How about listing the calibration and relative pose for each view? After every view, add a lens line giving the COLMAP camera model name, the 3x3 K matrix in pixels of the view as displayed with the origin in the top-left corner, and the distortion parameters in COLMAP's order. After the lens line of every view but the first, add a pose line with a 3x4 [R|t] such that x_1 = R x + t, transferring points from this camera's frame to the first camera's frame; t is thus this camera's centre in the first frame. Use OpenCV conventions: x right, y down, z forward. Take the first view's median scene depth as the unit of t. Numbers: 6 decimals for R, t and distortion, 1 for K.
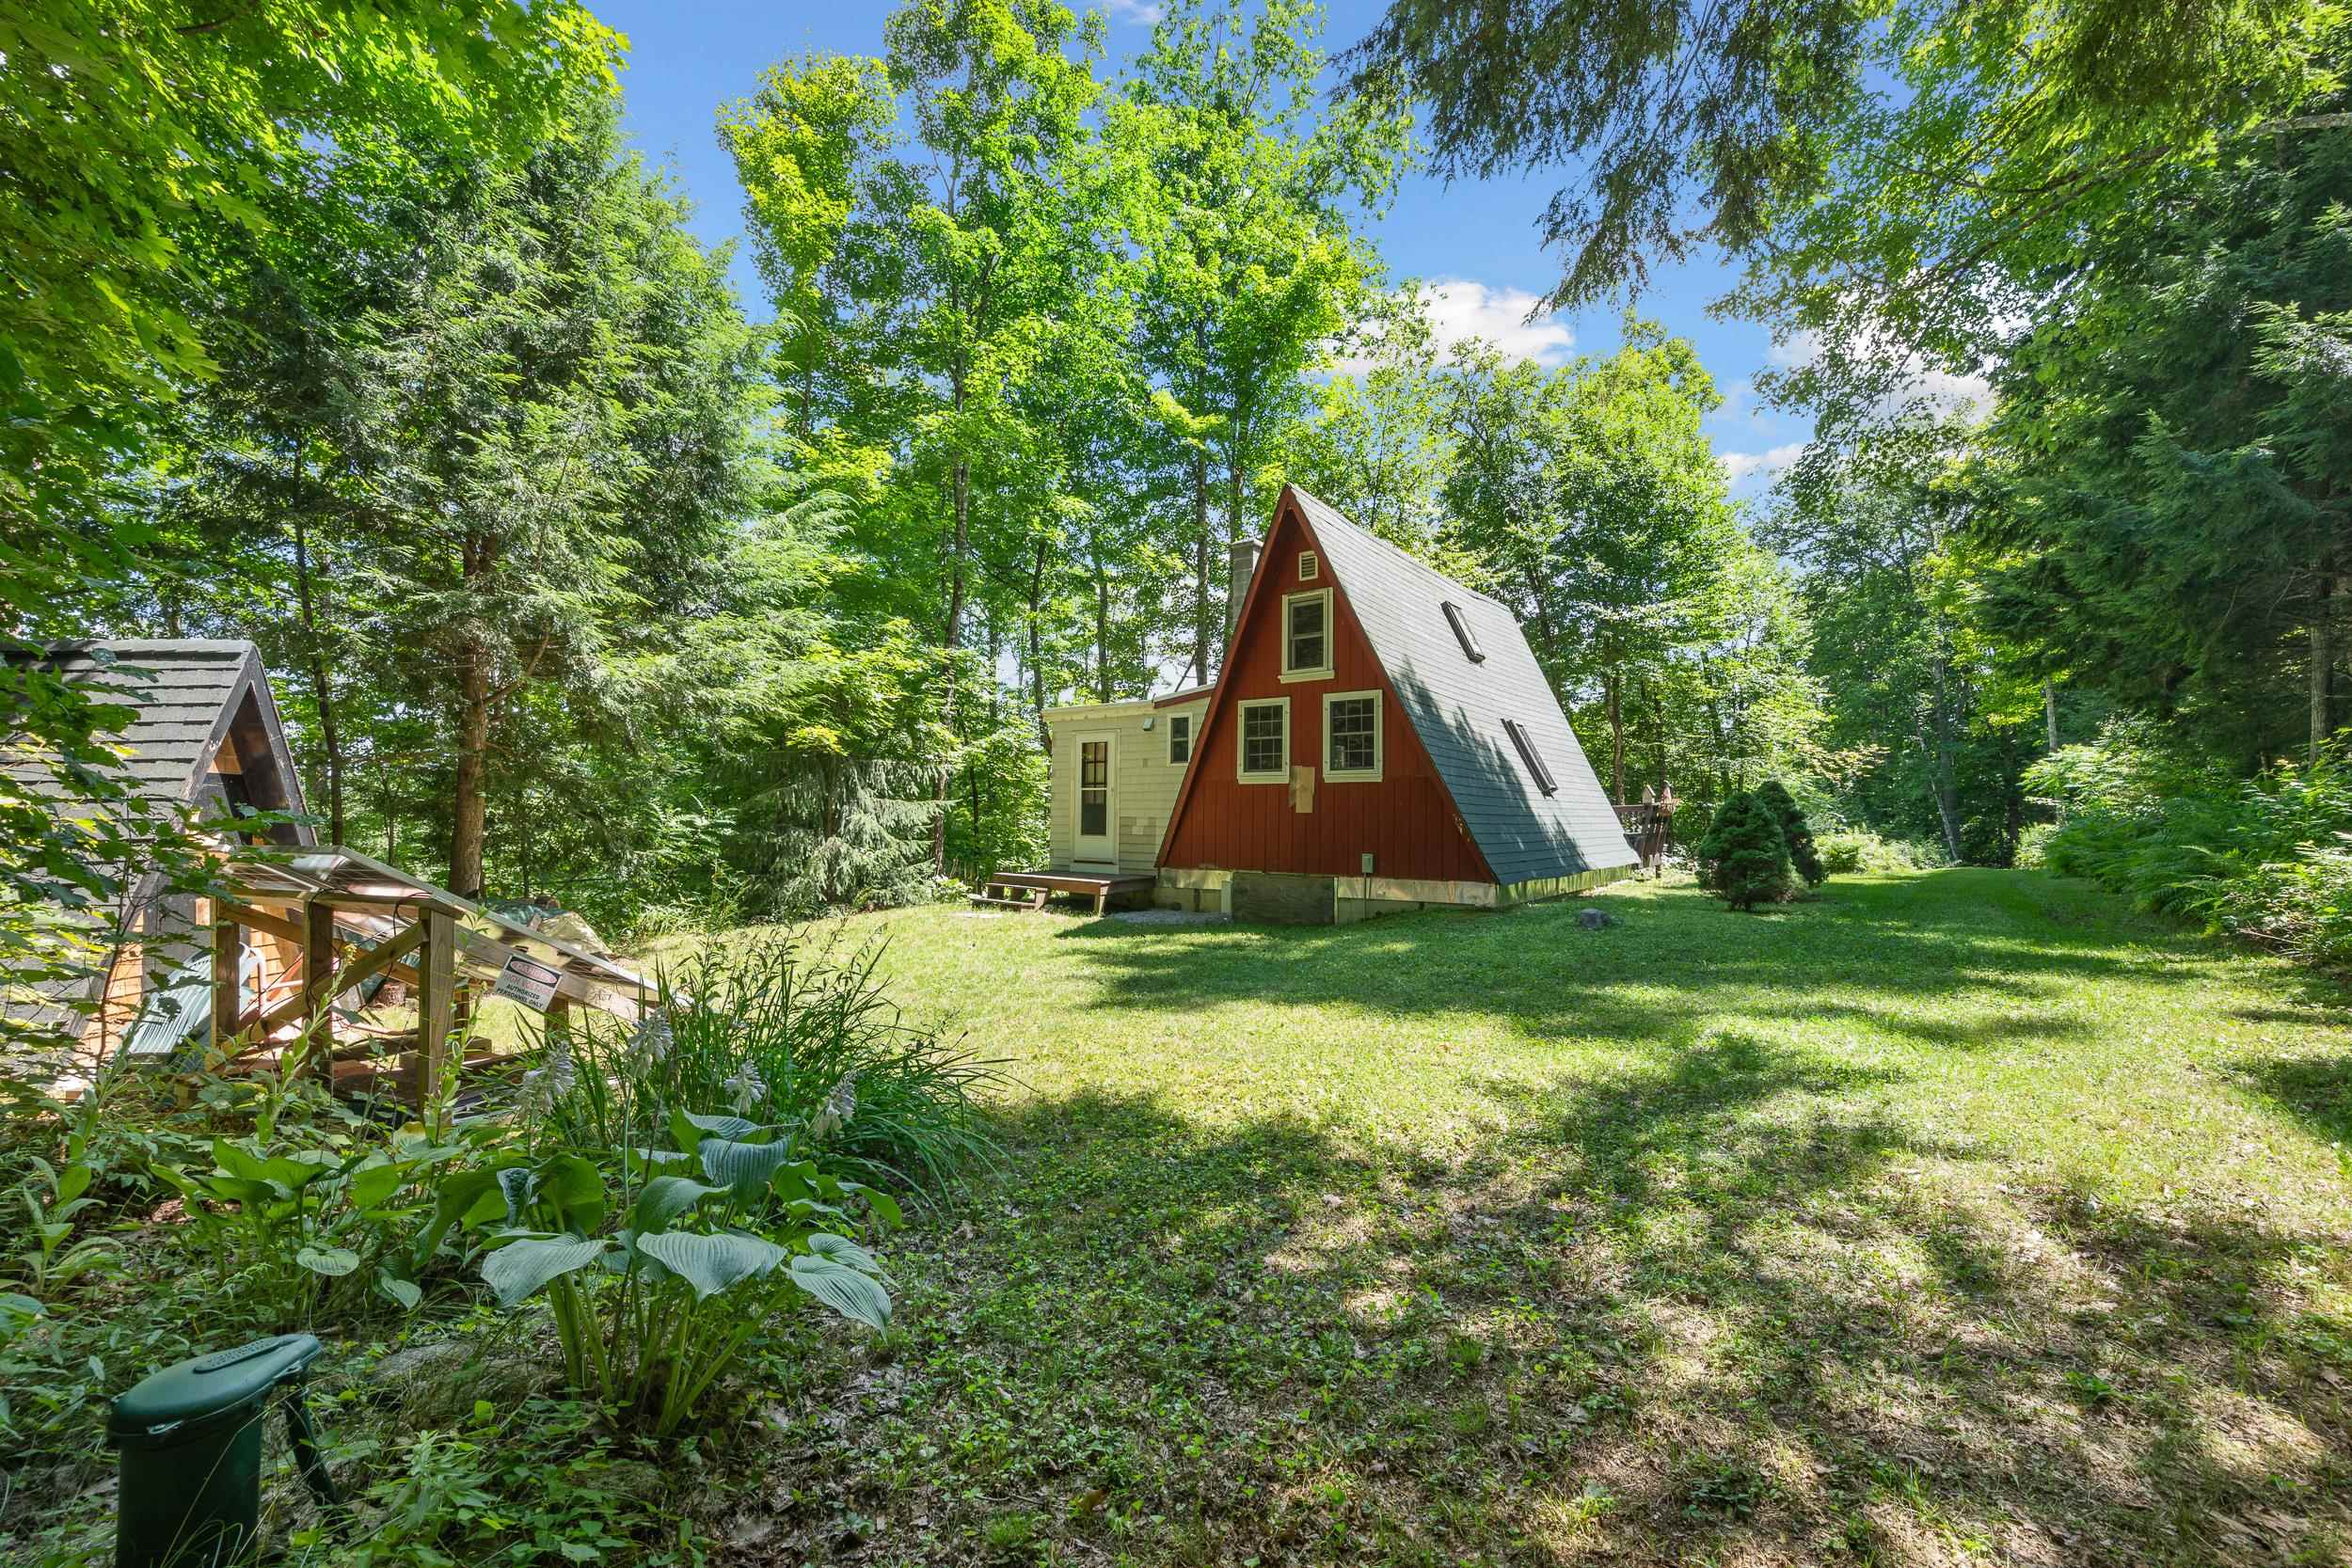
lens RADIAL K [[938.2, 0, 1195.4], [0, 938.2, 777.0], [0, 0, 1]] dist [0.001075, 0.000025]
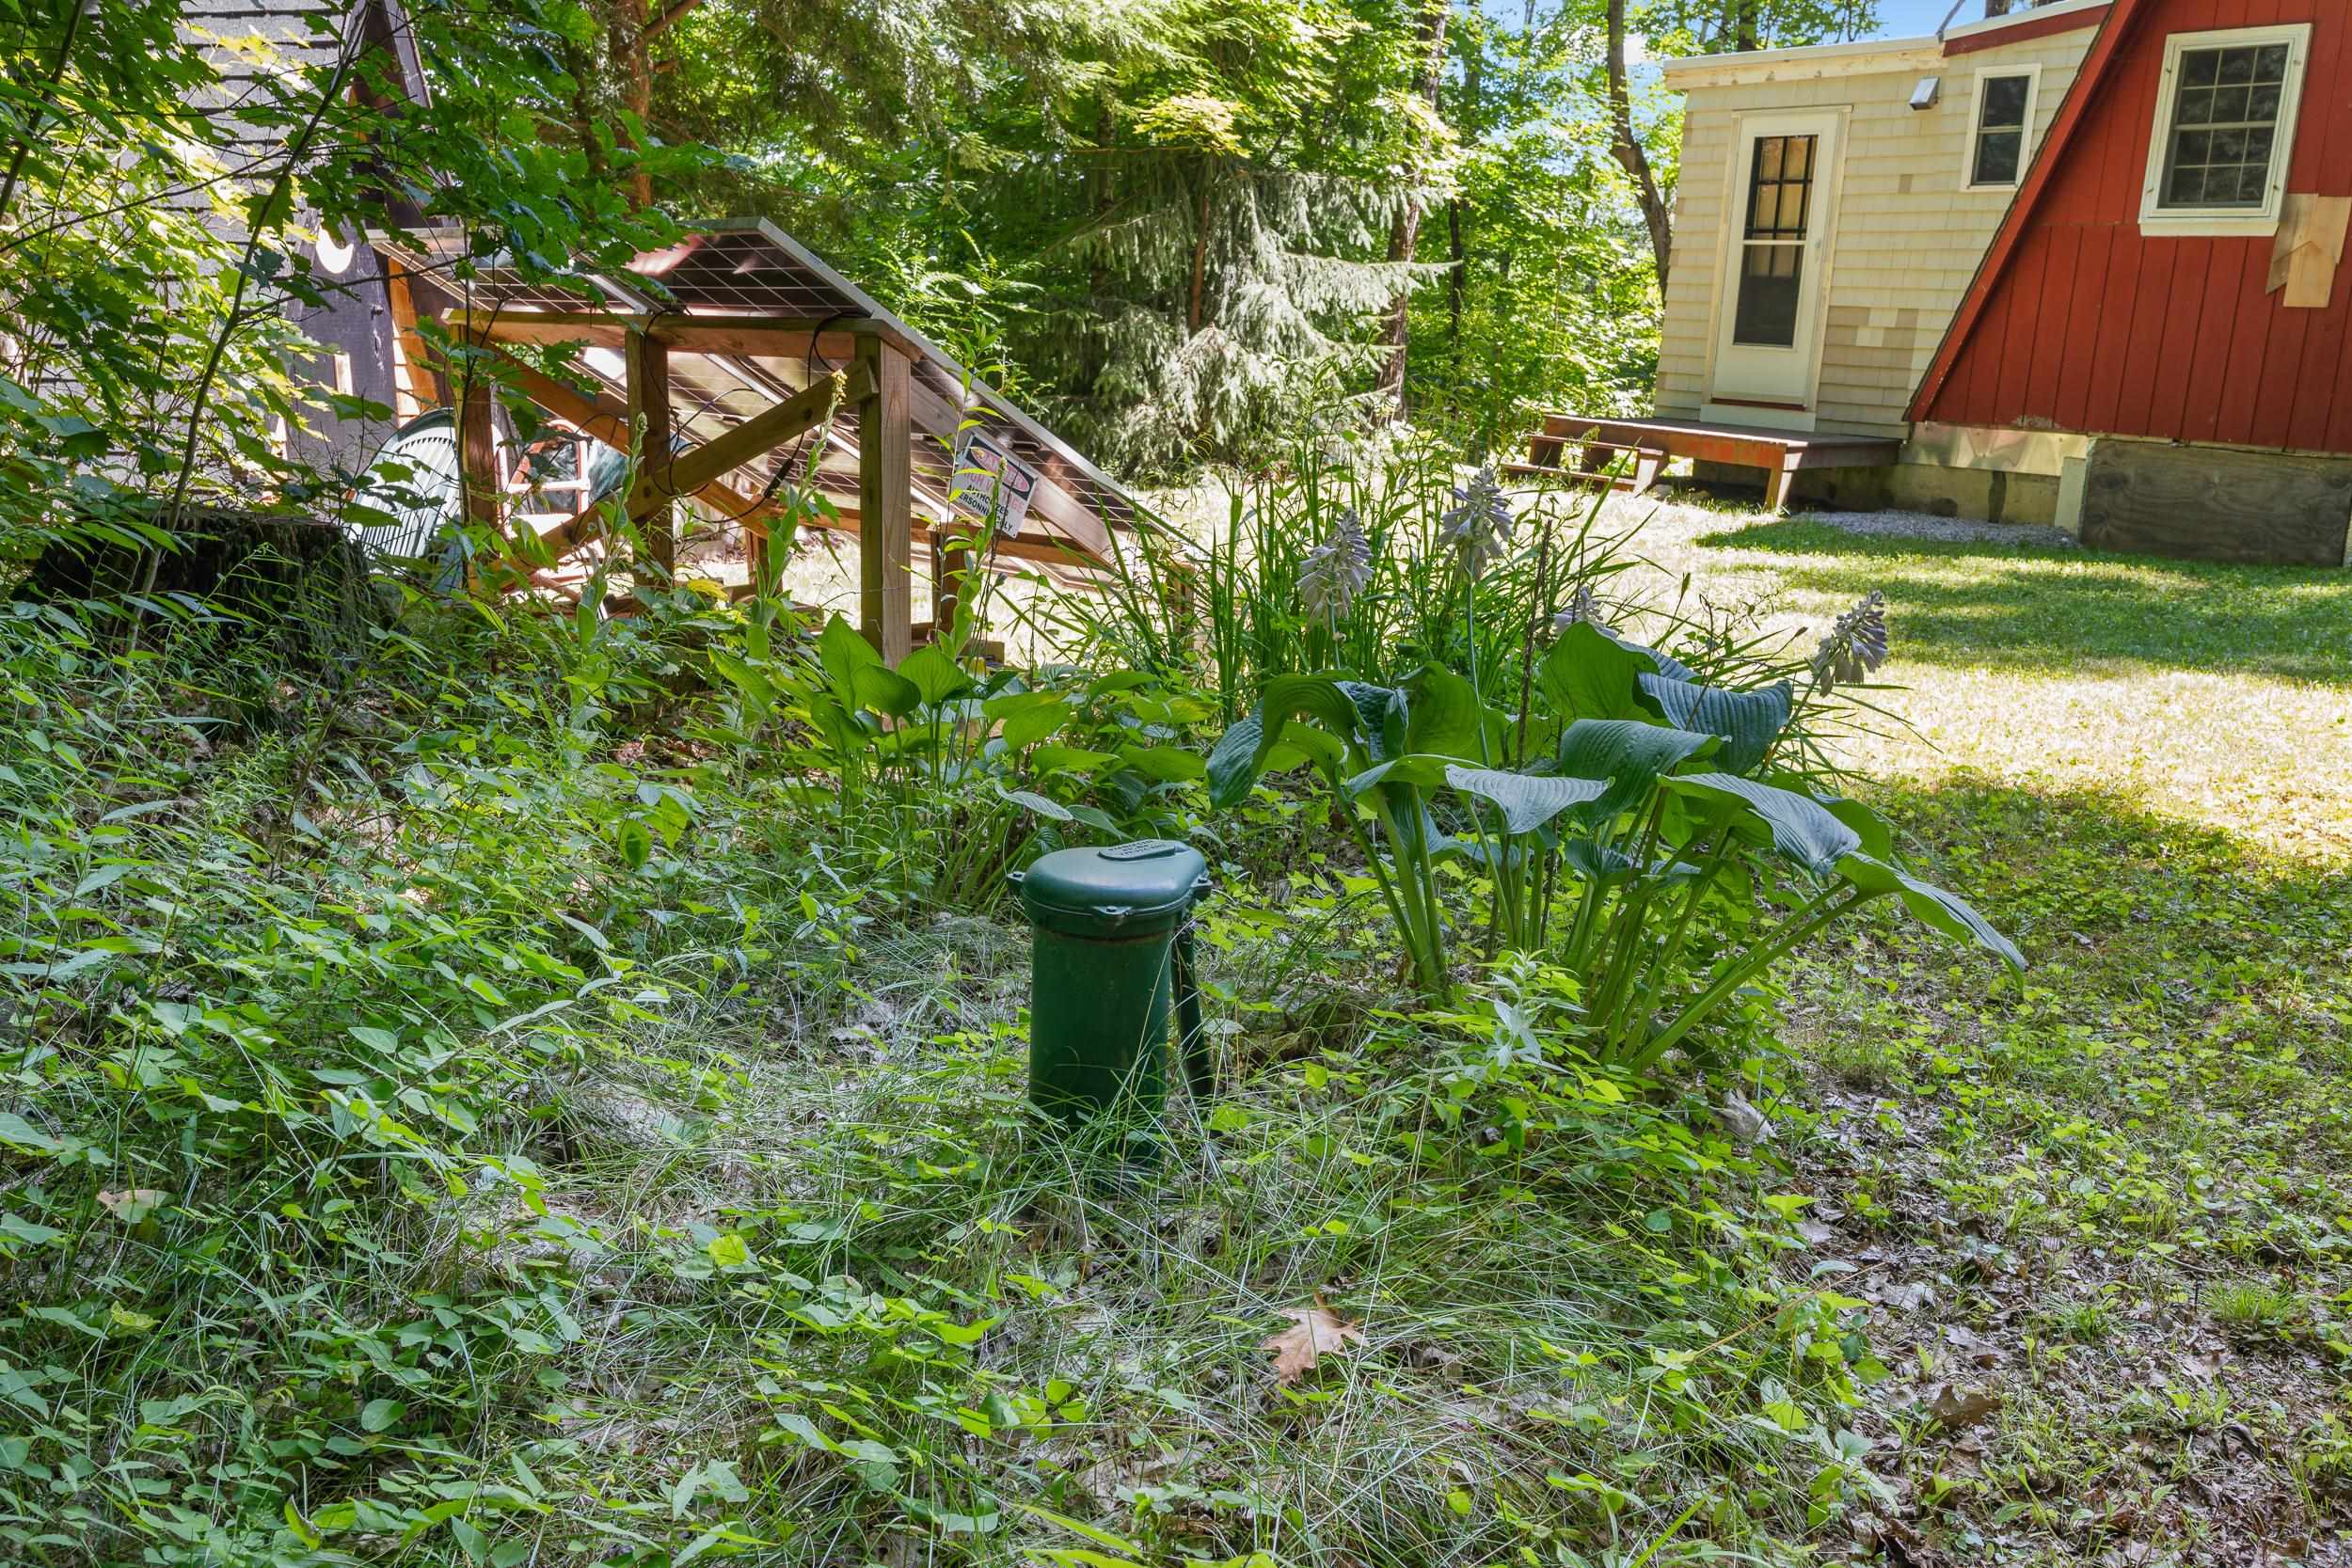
lens RADIAL K [[1997.9, 0, 1165.3], [0, 1997.9, 772.1], [0, 0, 1]] dist [-0.010103, 0.001173]
pose [[0.951831, 0.108029, -0.286963, -0.087099], [-0.033314, 0.966775, 0.253449, 0.027123], [0.304808, -0.231681, 0.923805, -0.053897]]
